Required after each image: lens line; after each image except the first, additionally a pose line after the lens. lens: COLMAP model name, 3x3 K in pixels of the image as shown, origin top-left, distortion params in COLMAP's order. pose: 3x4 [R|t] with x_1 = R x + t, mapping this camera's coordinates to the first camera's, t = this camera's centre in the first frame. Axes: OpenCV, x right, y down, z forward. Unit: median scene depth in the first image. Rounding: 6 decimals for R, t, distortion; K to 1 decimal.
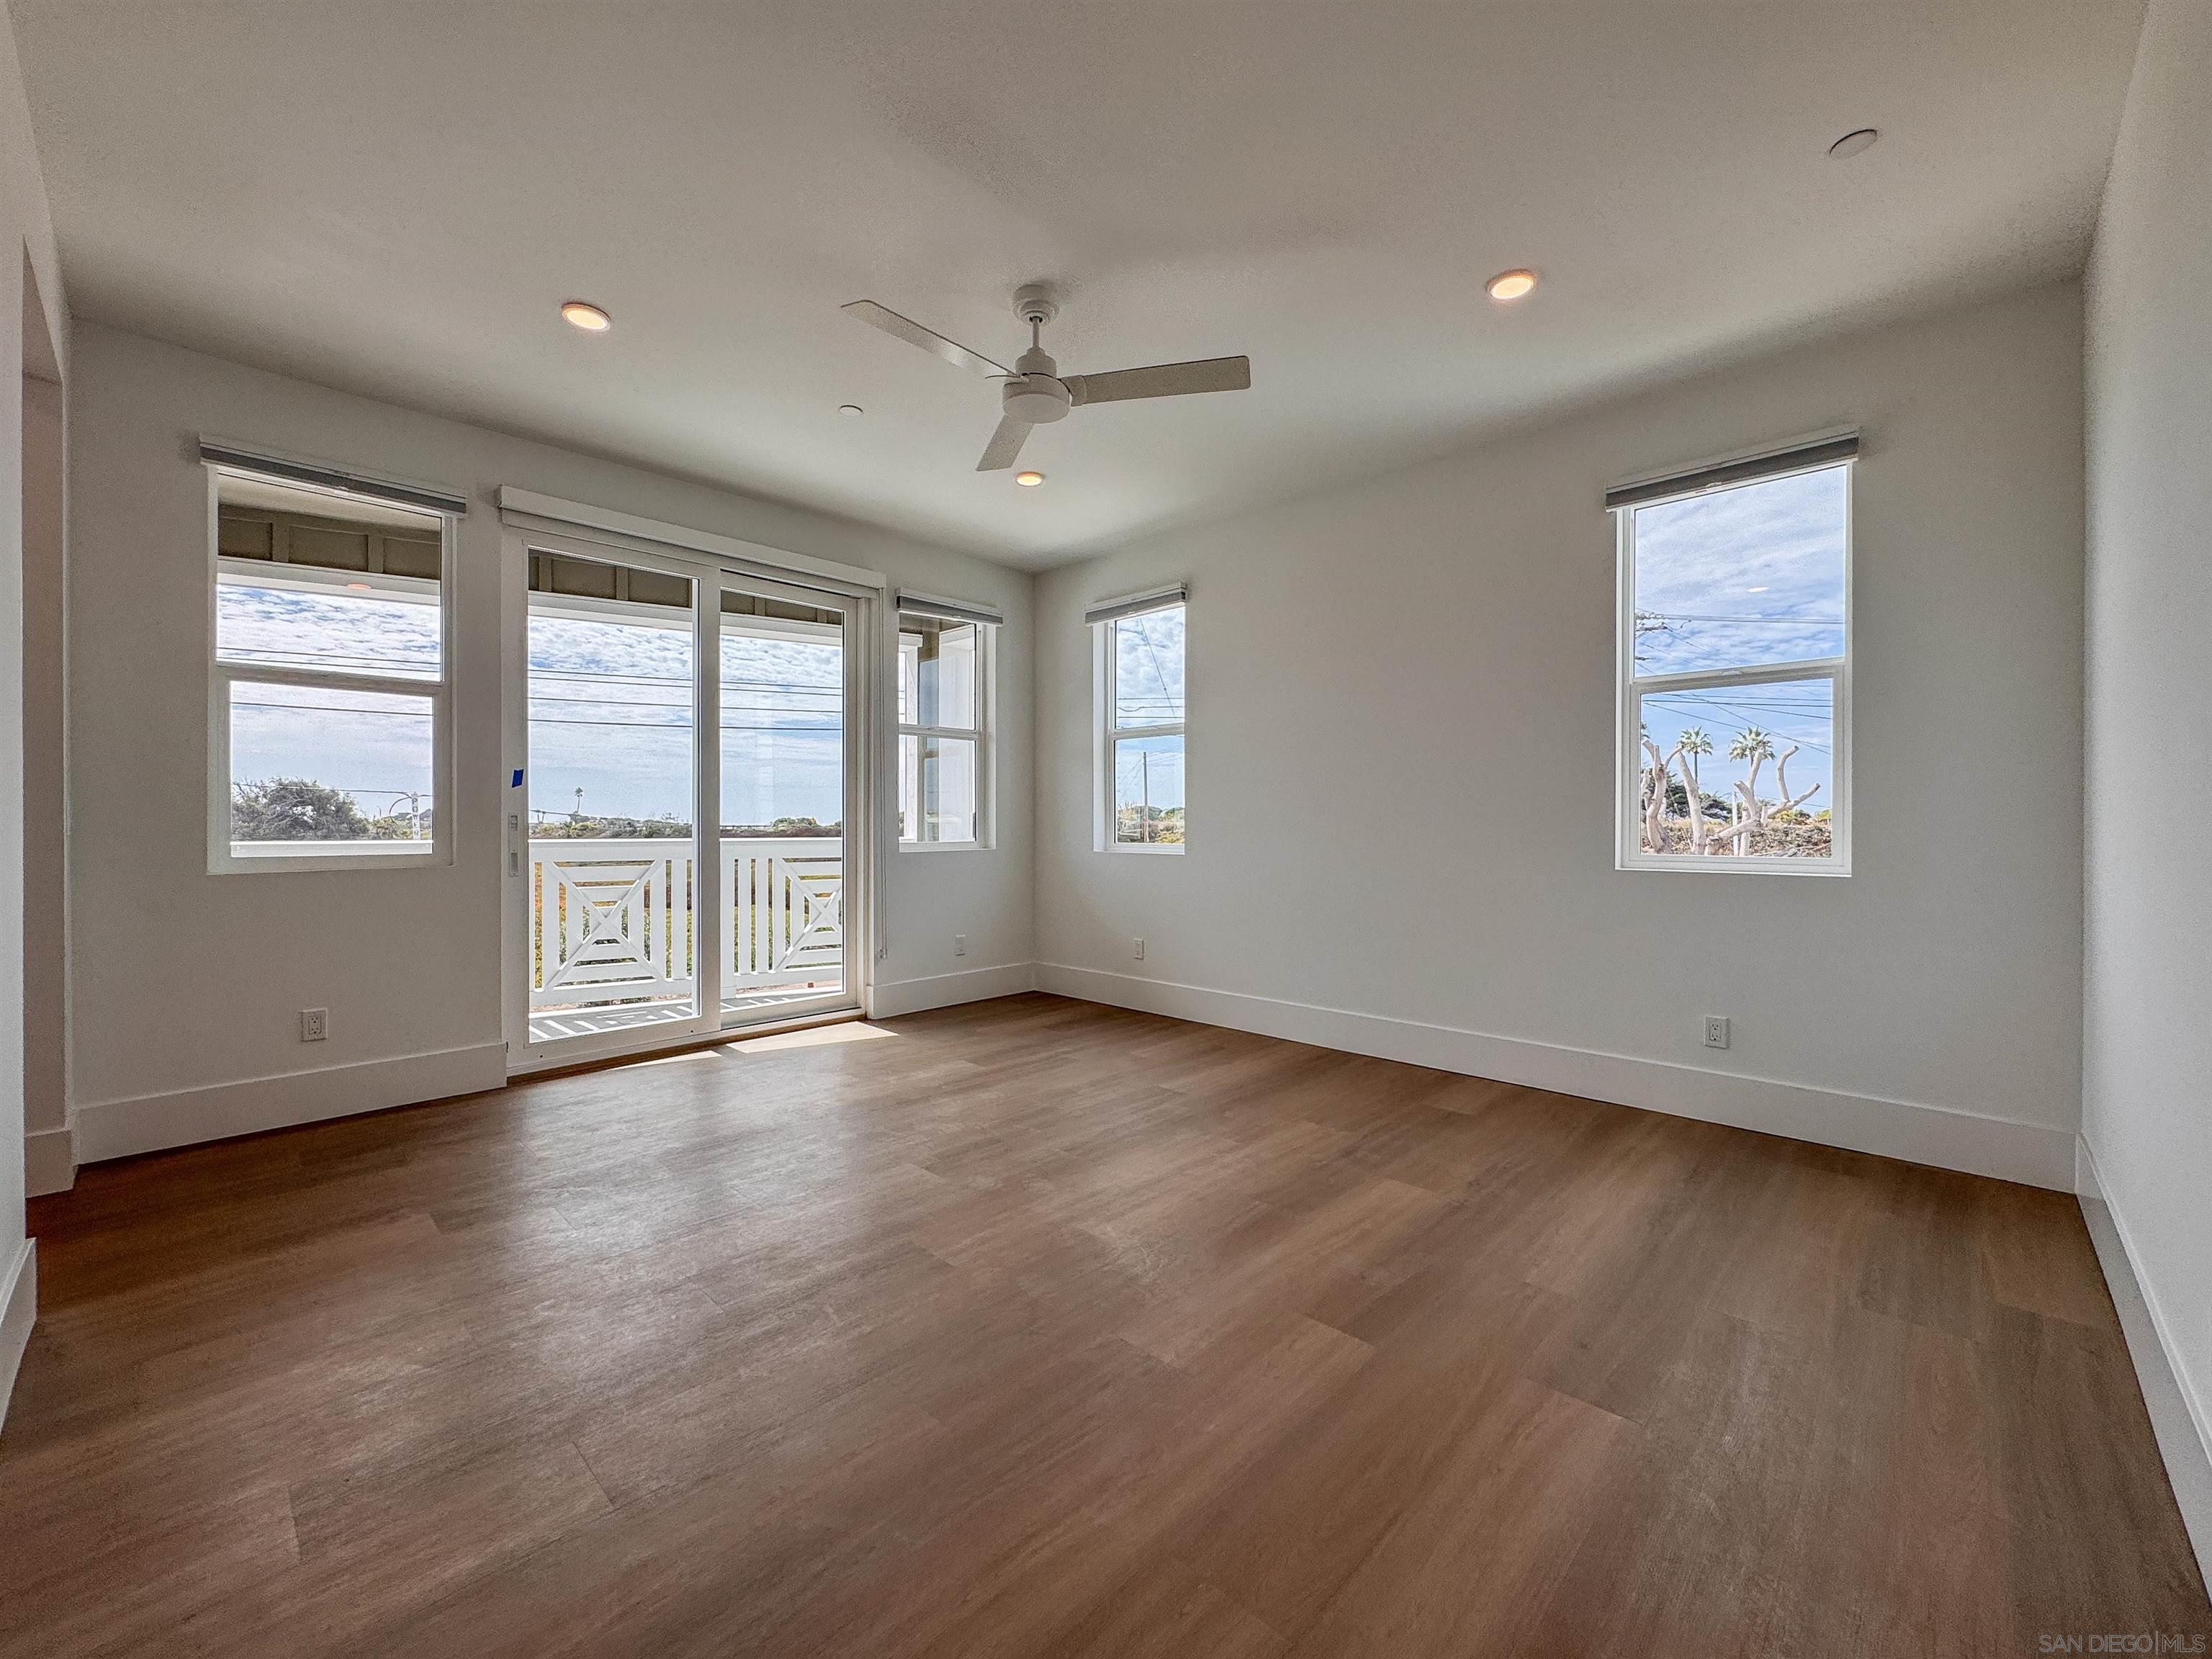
lens RADIAL K [[893.6, 0, 1105.5], [0, 893.6, 822.6], [0, 0, 1]] dist [-0.008874, 0.001345]
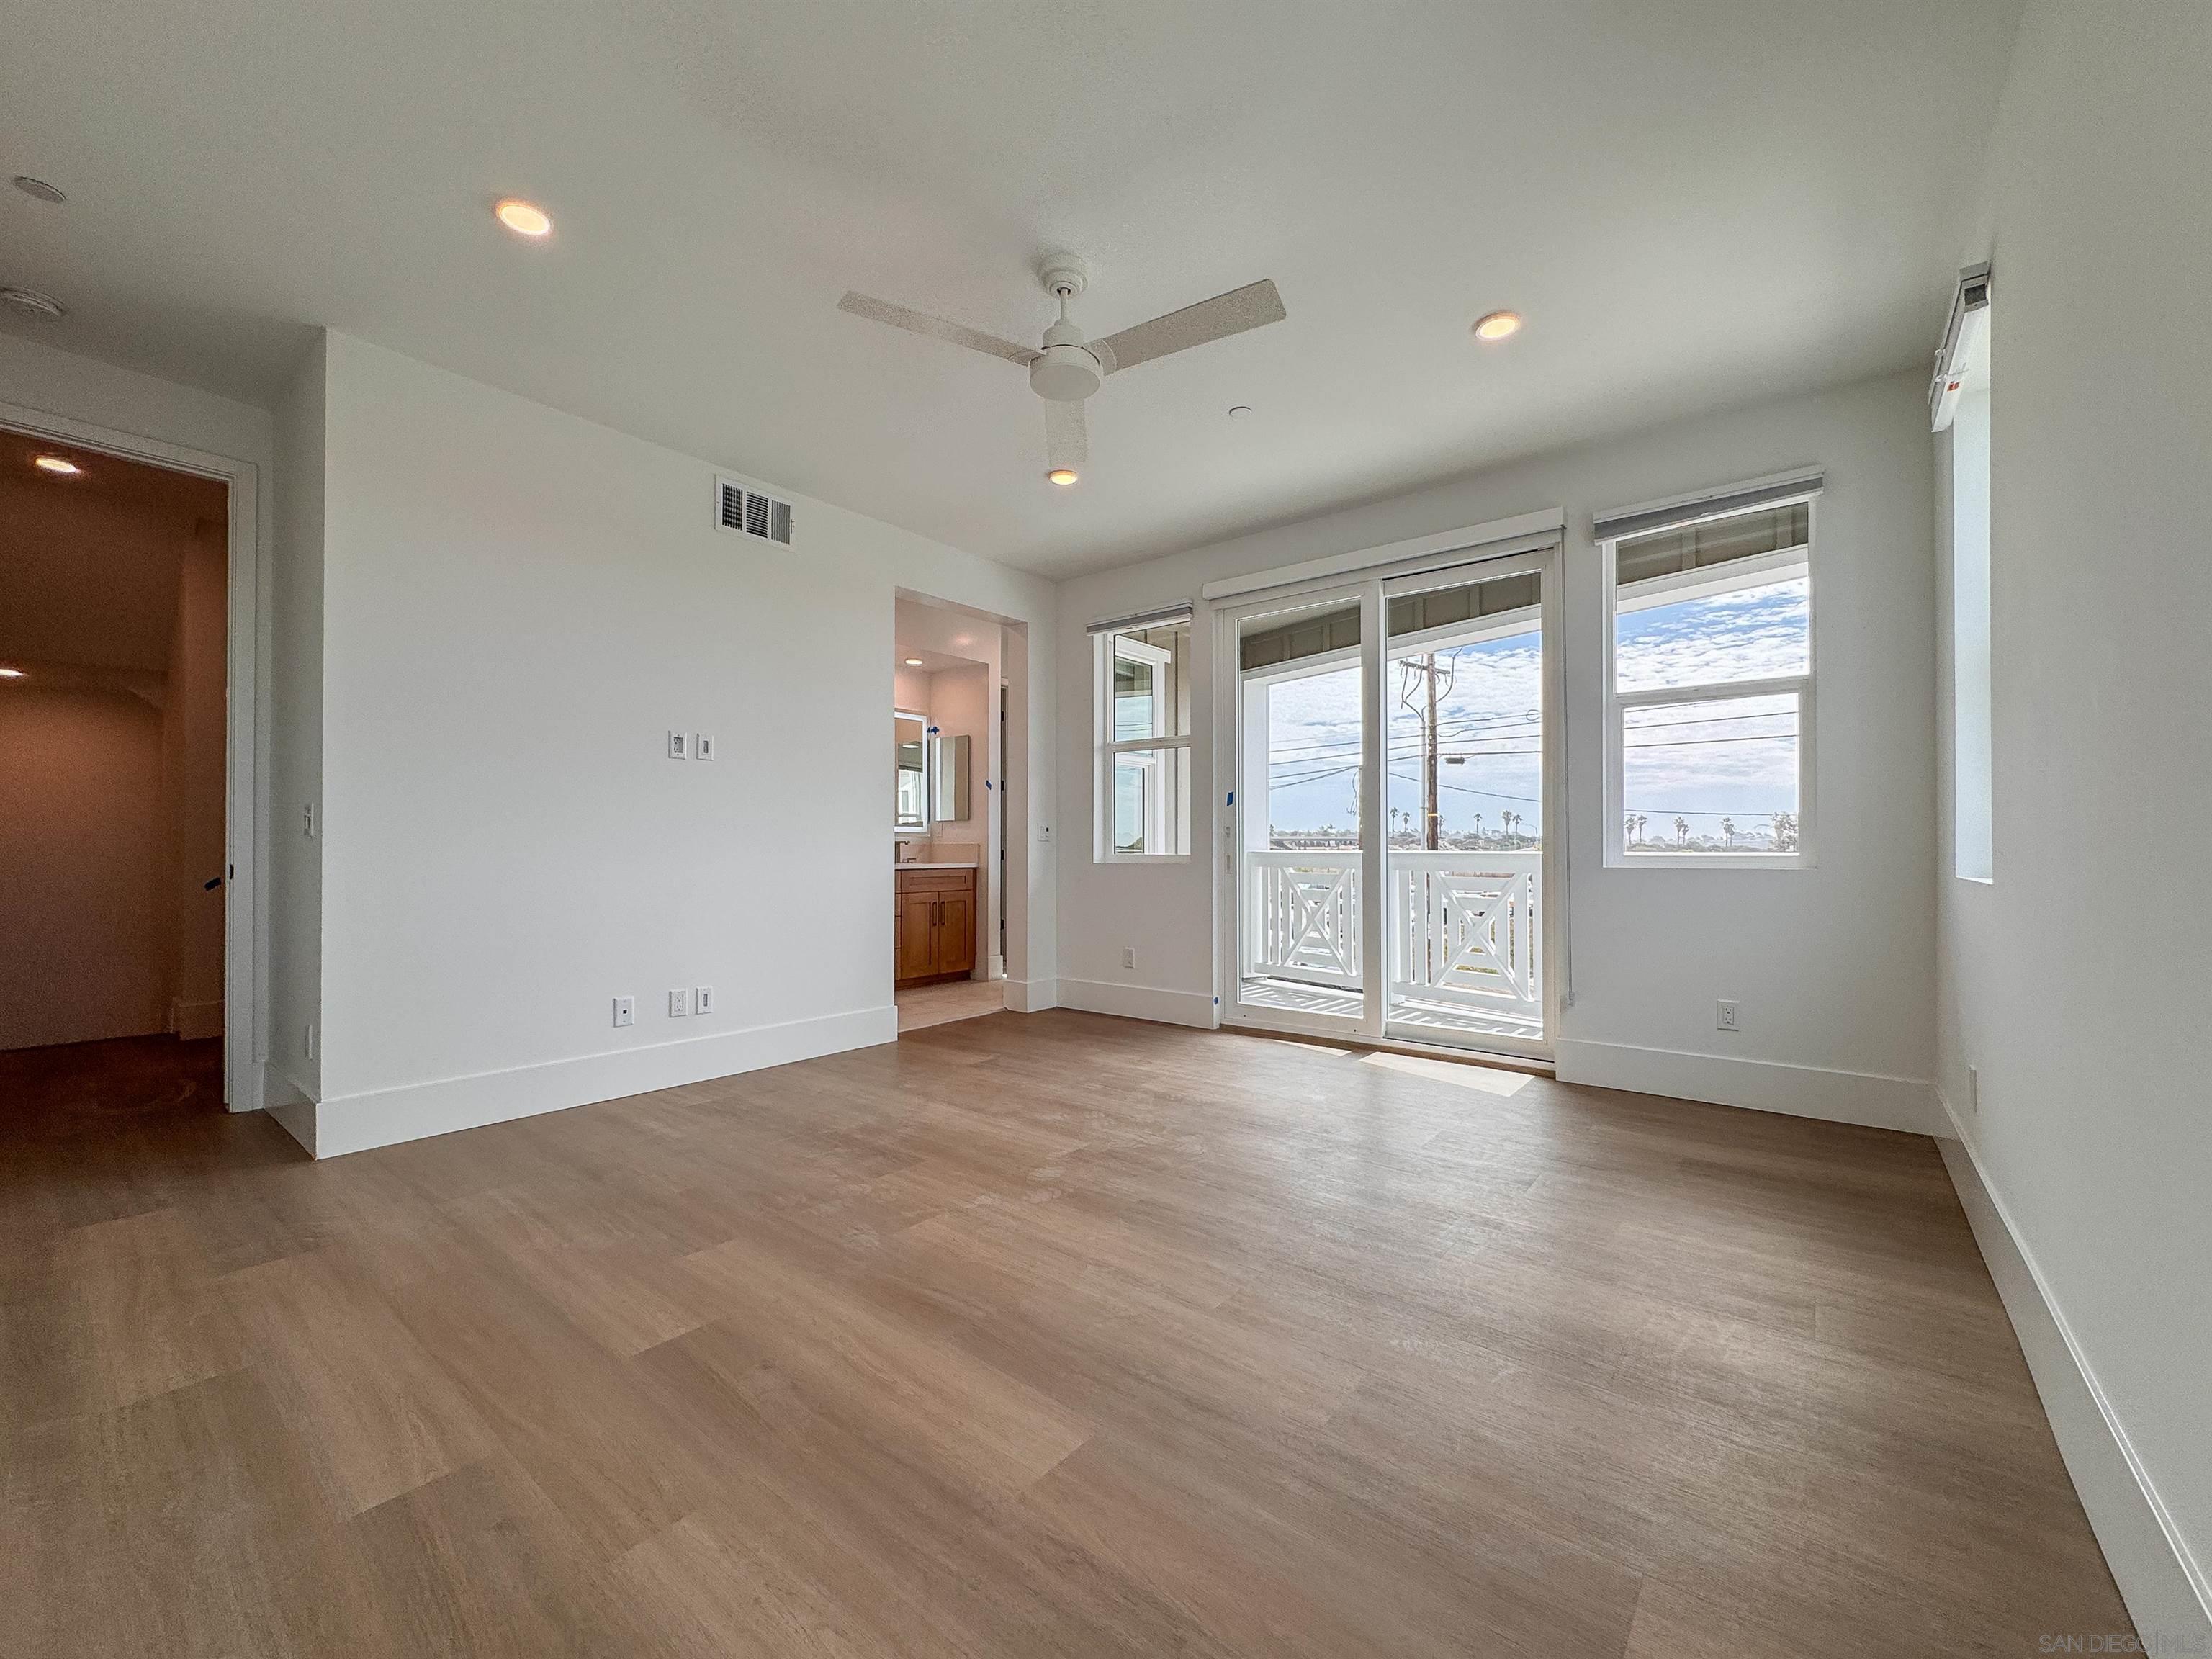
lens RADIAL K [[893.6, 0, 1109.5], [0, 893.6, 851.4], [0, 0, 1]] dist [-0.008874, 0.001345]
pose [[0.084674, 0.002908, -0.996404, 0.868934], [0.002353, 0.999992, 0.003119, 0.030674], [0.996406, -0.002609, 0.084667, 0.963627]]
